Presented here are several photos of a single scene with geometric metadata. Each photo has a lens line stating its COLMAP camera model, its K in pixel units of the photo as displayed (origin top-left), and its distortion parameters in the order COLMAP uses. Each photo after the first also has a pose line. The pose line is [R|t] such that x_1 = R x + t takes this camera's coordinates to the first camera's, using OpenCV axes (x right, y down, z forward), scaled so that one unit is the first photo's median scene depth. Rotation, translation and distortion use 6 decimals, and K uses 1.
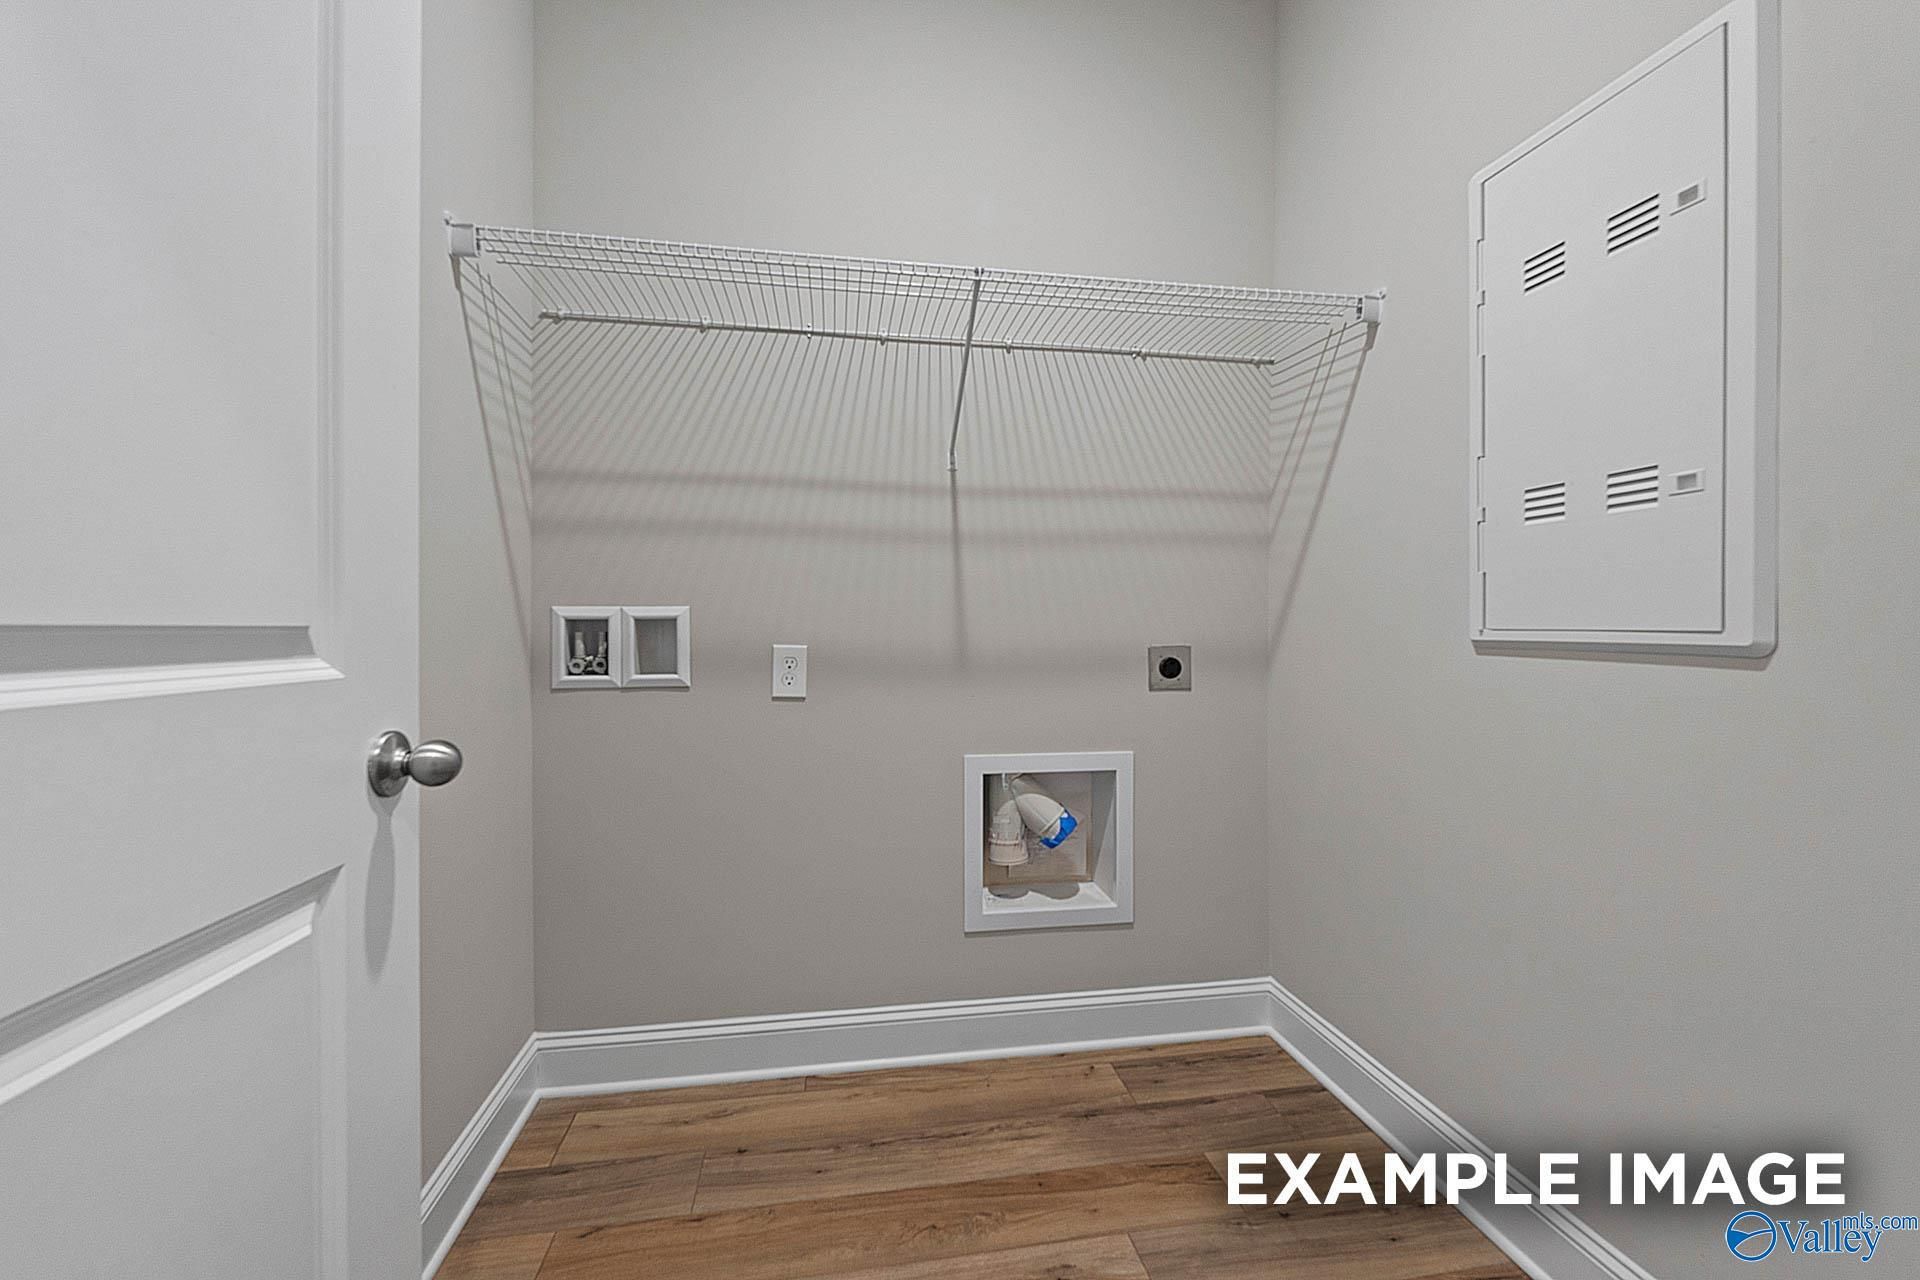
lens RADIAL K [[811.8, 0, 970.6], [0, 811.8, 640.4], [0, 0, 1]] dist [-0.009632, -0.000042]
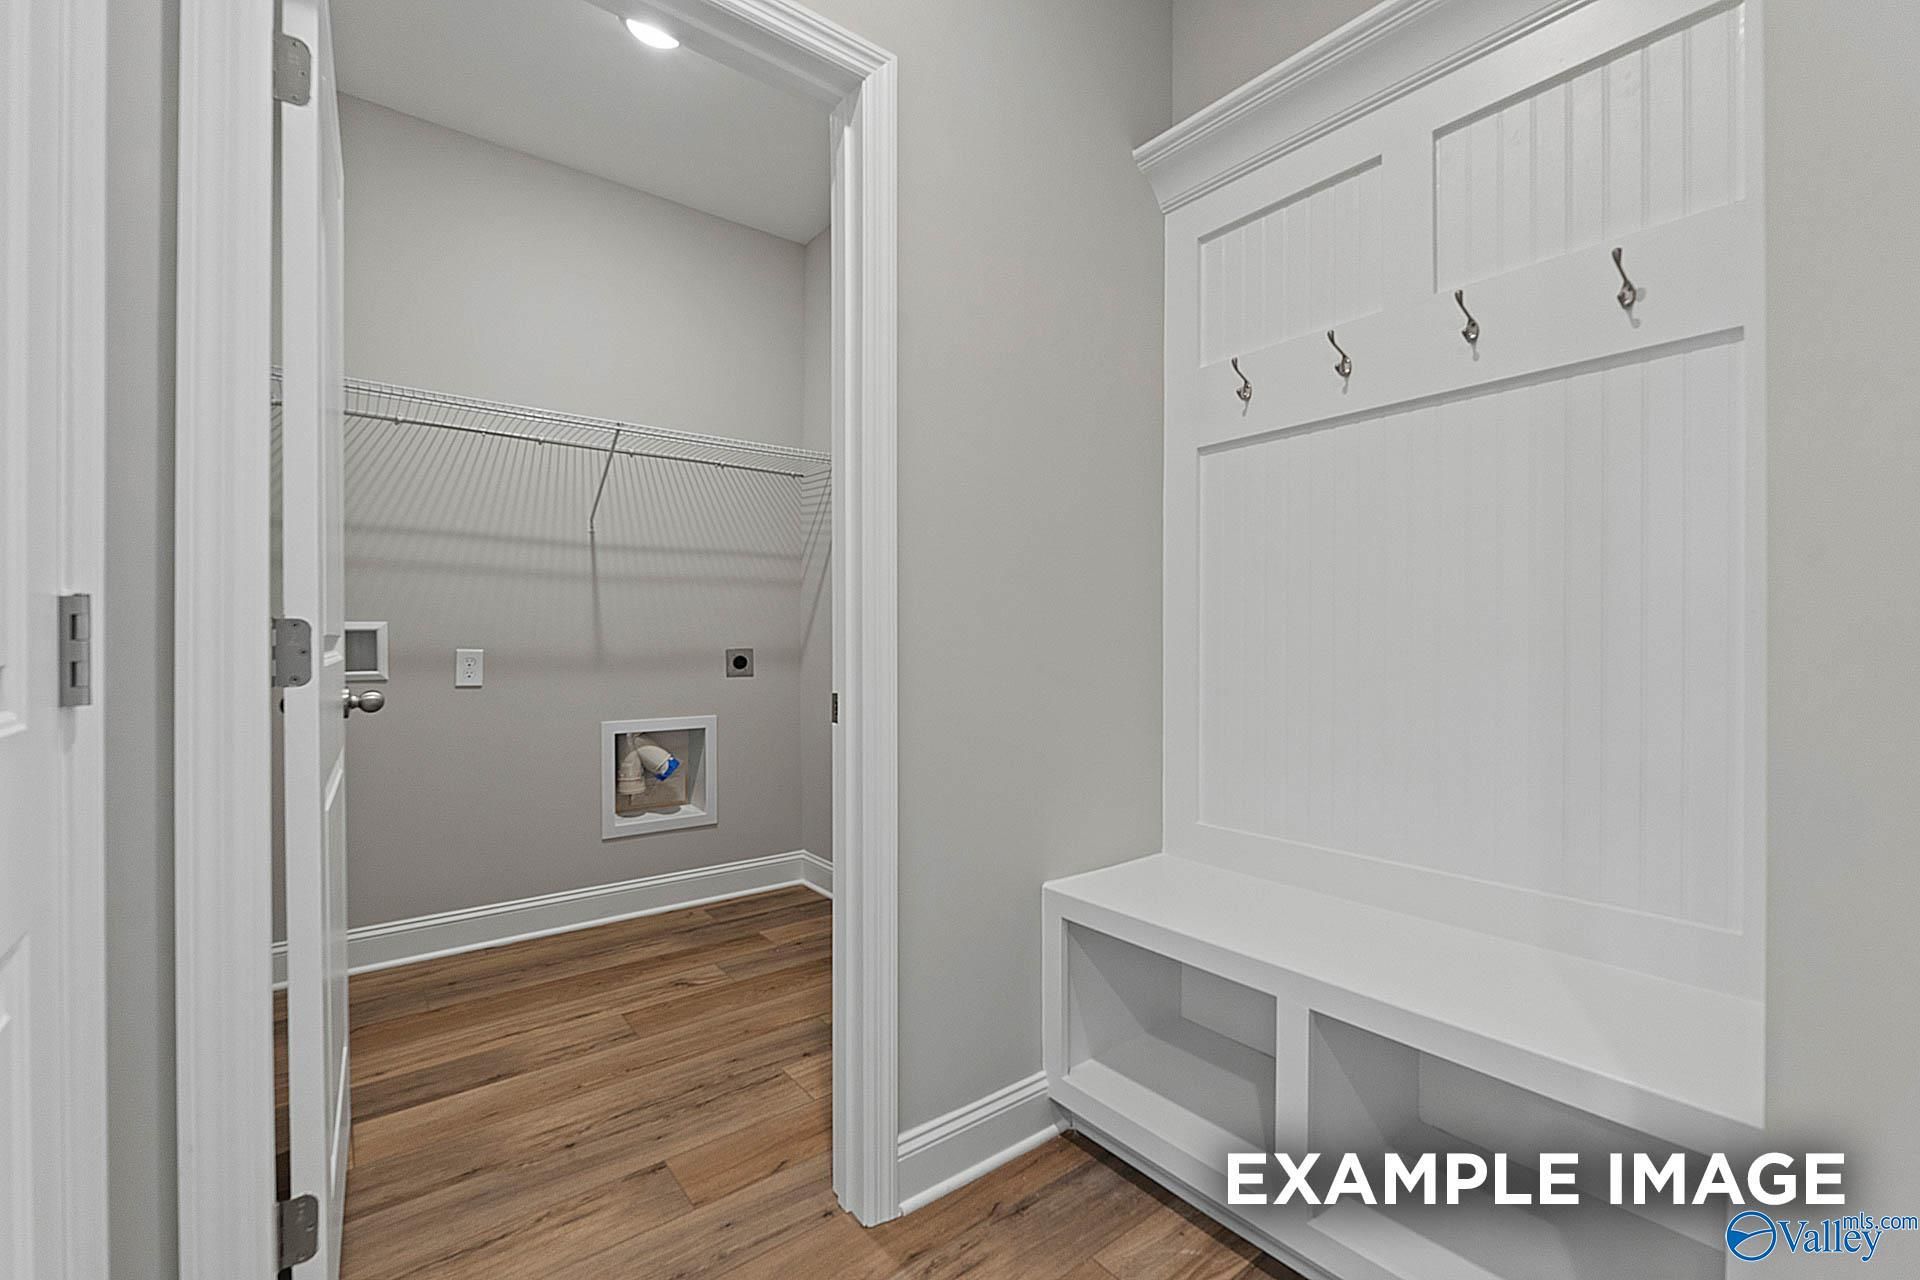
lens RADIAL K [[811.8, 0, 970.6], [0, 811.8, 640.4], [0, 0, 1]] dist [-0.009632, -0.000042]
pose [[0.878936, -0.002076, 0.476935, -0.121105], [0.008213, 0.999908, -0.010782, 0.011962], [-0.476869, 0.013394, 0.878872, -0.645507]]
